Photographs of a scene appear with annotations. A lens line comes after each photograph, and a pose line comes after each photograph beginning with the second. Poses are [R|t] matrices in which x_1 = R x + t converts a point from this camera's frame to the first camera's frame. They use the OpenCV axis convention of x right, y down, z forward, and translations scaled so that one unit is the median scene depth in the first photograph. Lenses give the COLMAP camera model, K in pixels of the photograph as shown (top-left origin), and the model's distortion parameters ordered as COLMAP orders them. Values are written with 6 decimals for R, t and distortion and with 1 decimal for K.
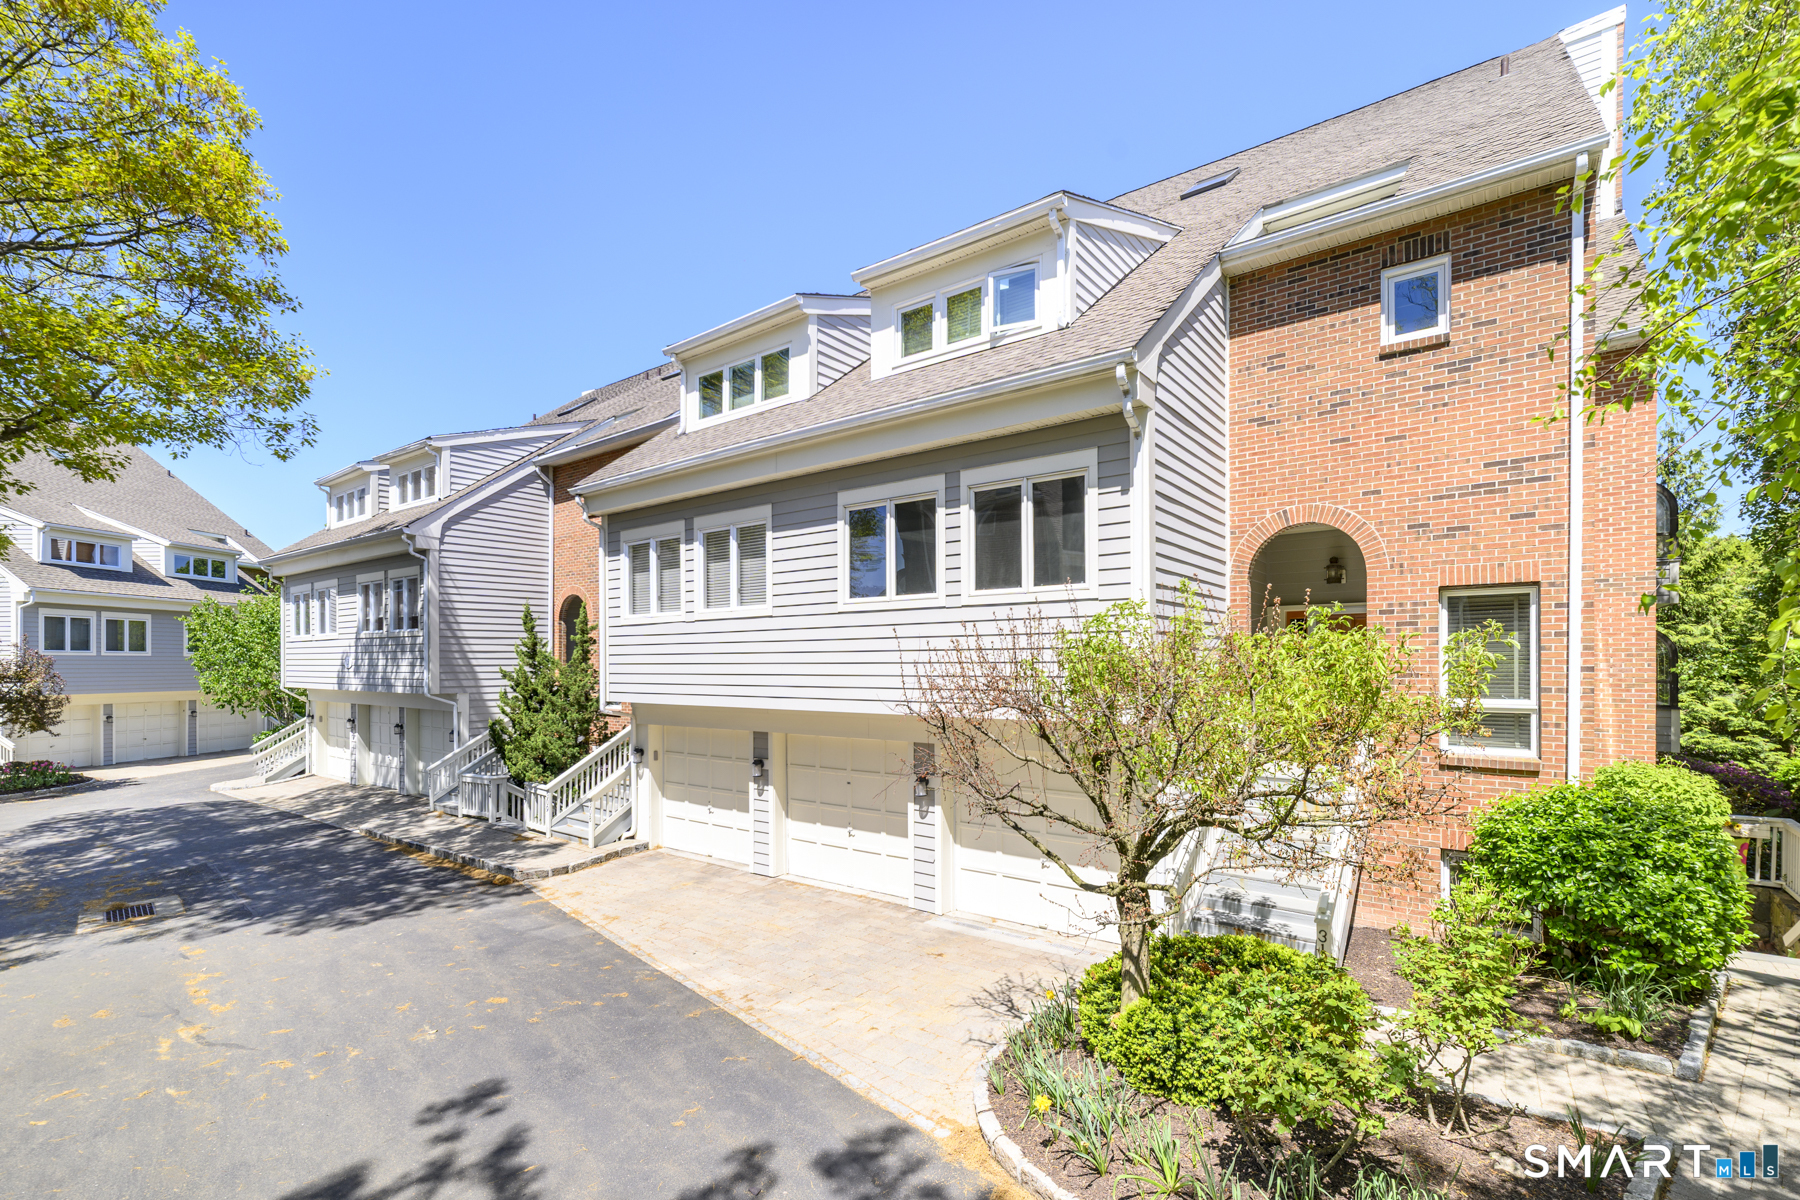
lens RADIAL K [[794.5, 0, 904.5], [0, 794.5, 659.3], [0, 0, 1]] dist [0.002215, 0.000768]
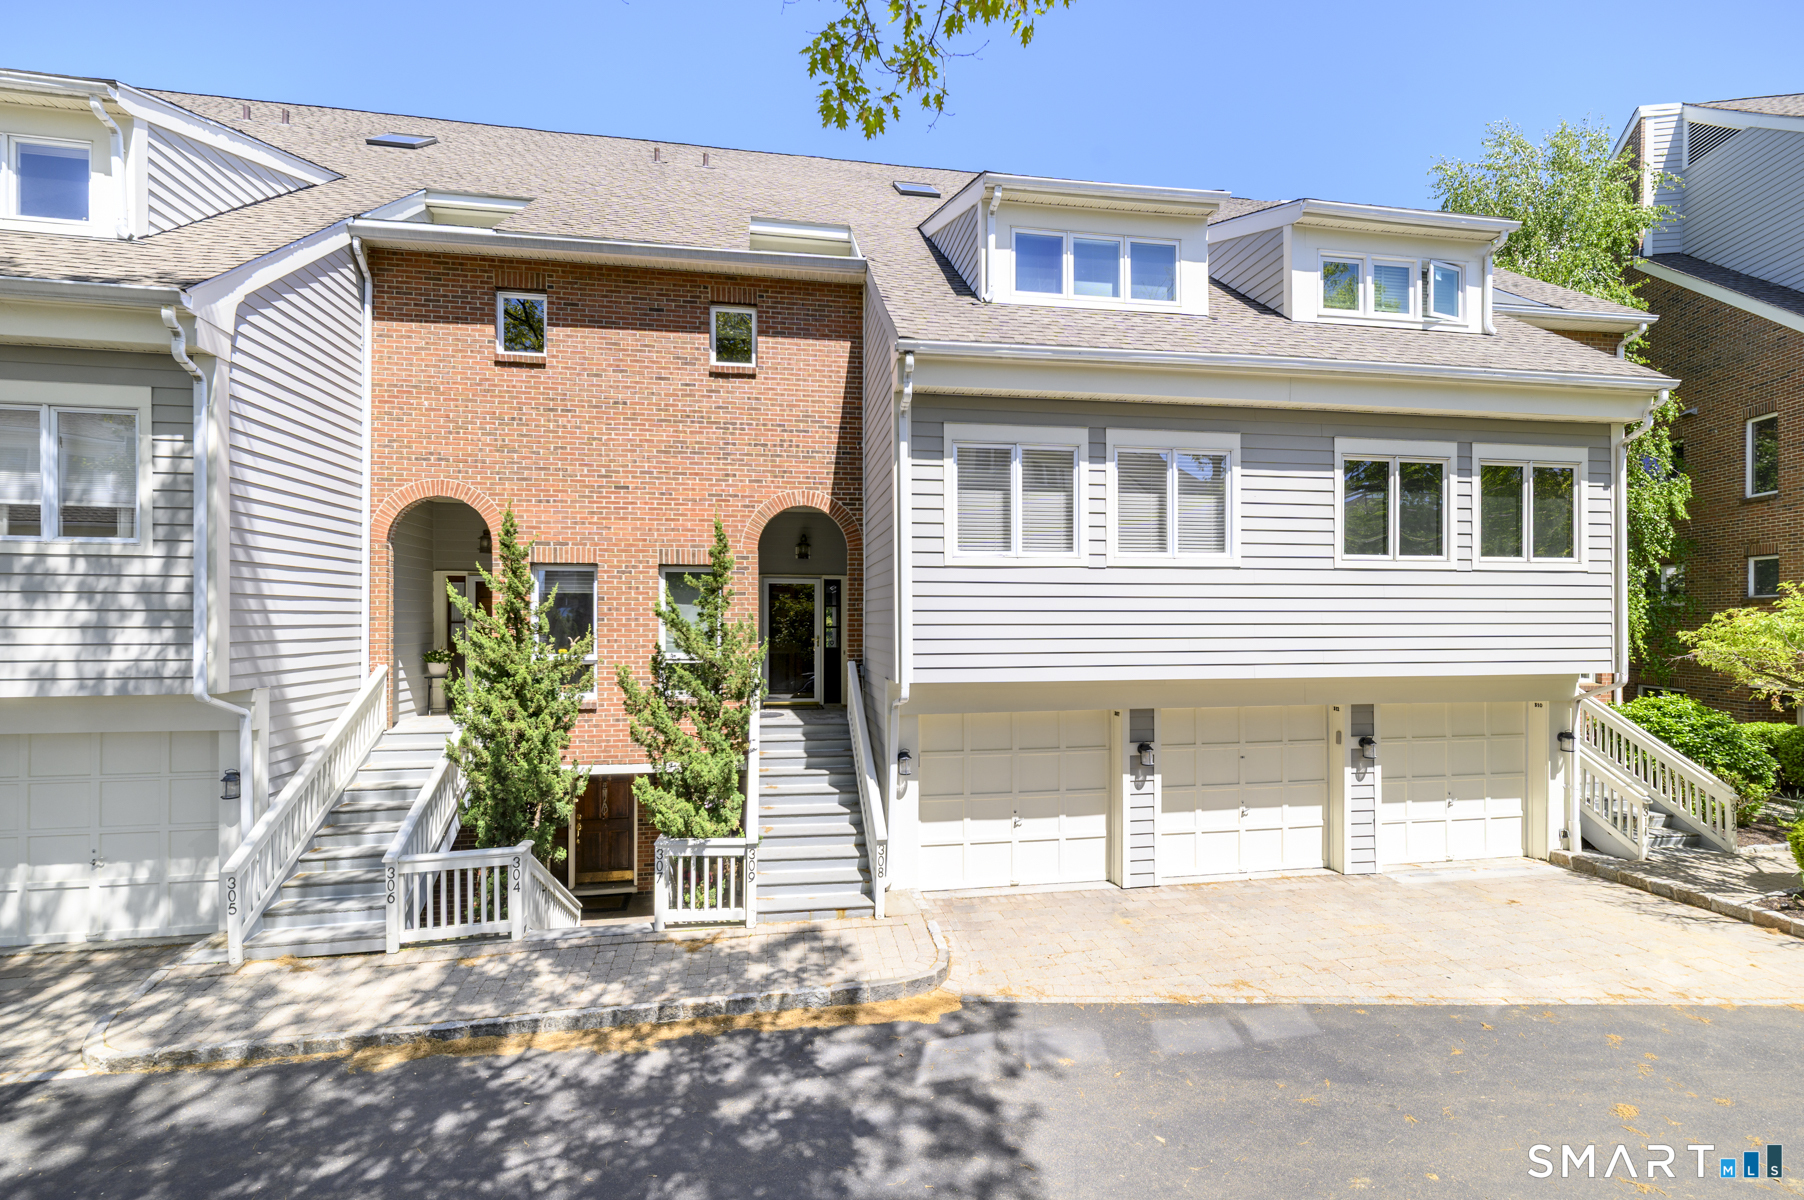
lens RADIAL K [[796.3, 0, 903.3], [0, 796.3, 611.9], [0, 0, 1]] dist [0.002215, 0.000768]
pose [[0.690876, 0.007896, 0.722931, -0.930132], [-0.006479, 0.999968, -0.004730, -0.001443], [-0.722945, -0.001416, 0.690905, 0.618766]]
